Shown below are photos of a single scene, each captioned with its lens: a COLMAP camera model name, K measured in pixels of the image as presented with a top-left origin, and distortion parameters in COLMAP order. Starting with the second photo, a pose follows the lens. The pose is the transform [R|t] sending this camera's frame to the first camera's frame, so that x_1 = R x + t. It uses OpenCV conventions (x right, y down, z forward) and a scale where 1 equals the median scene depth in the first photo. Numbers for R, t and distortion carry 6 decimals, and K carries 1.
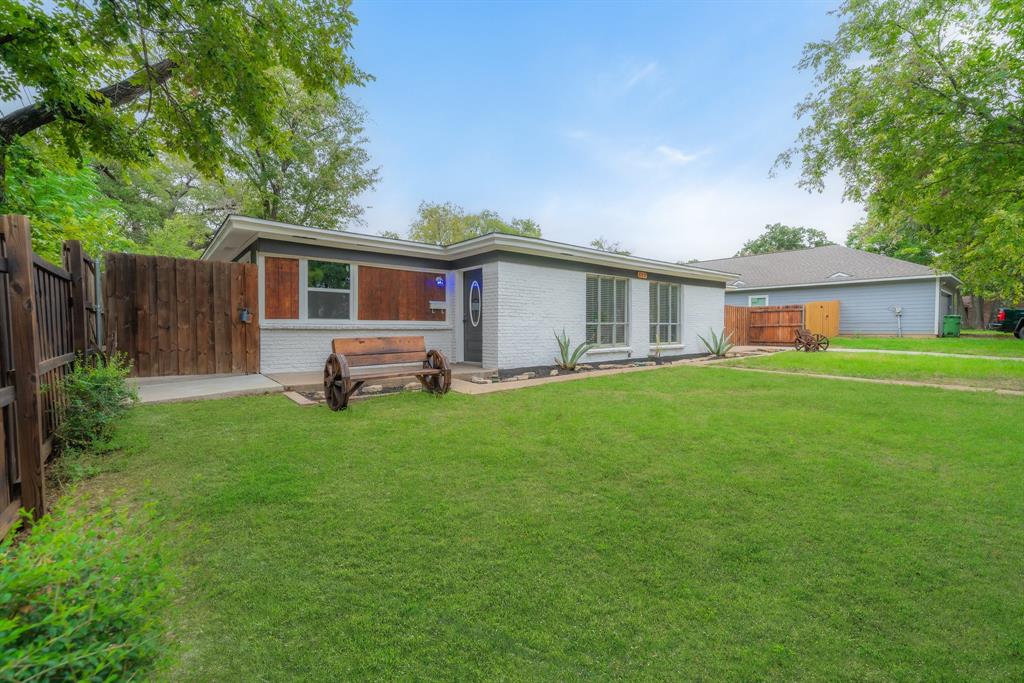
lens RADIAL K [[445.2, 0, 514.0], [0, 445.2, 329.1], [0, 0, 1]] dist [0.001326, 0.000413]
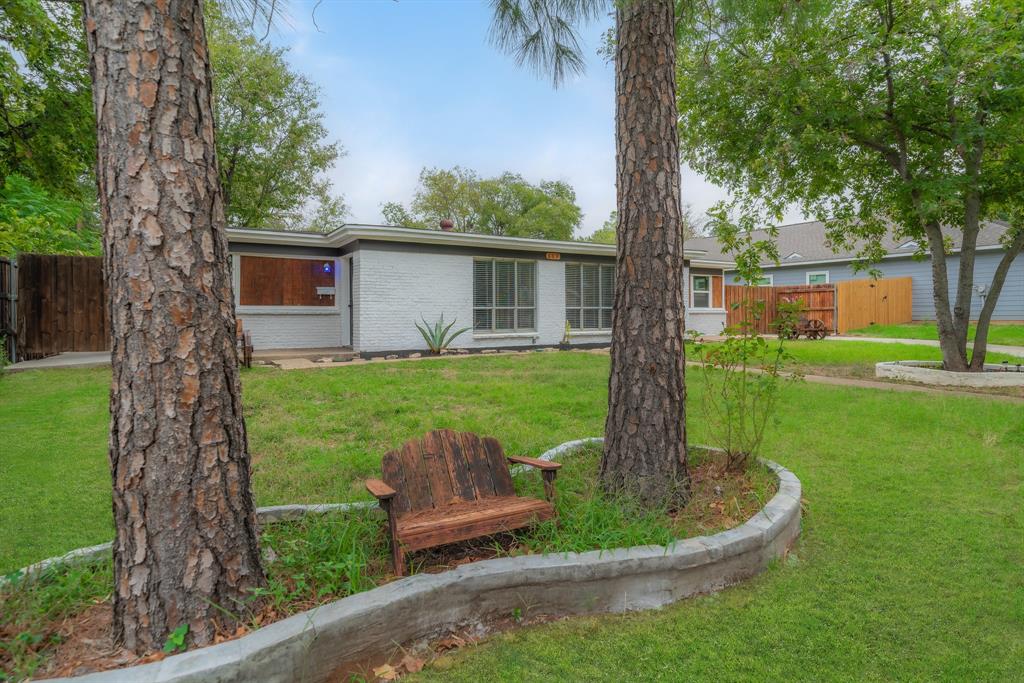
lens RADIAL K [[573.0, 0, 512.9], [0, 573.0, 307.8], [0, 0, 1]] dist [0.003735, 0.000383]
pose [[0.986731, -0.003101, -0.162336, 0.533609], [0.001140, 0.999925, -0.012174, 0.003028], [0.162362, 0.011828, 0.986660, -0.277740]]
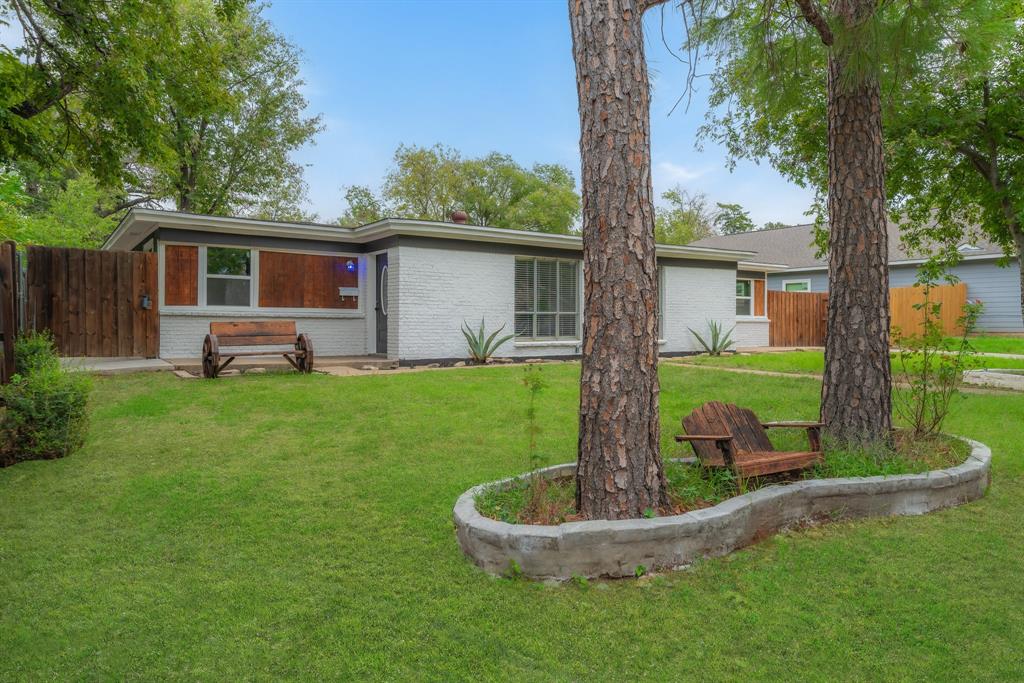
lens RADIAL K [[712.8, 0, 510.6], [0, 712.8, 320.4], [0, 0, 1]] dist [0.003210, -0.000152]
pose [[0.994805, 0.006637, -0.101584, 0.350065], [-0.007289, 0.999955, -0.006045, 0.013961], [0.101539, 0.006754, 0.994809, -0.483871]]
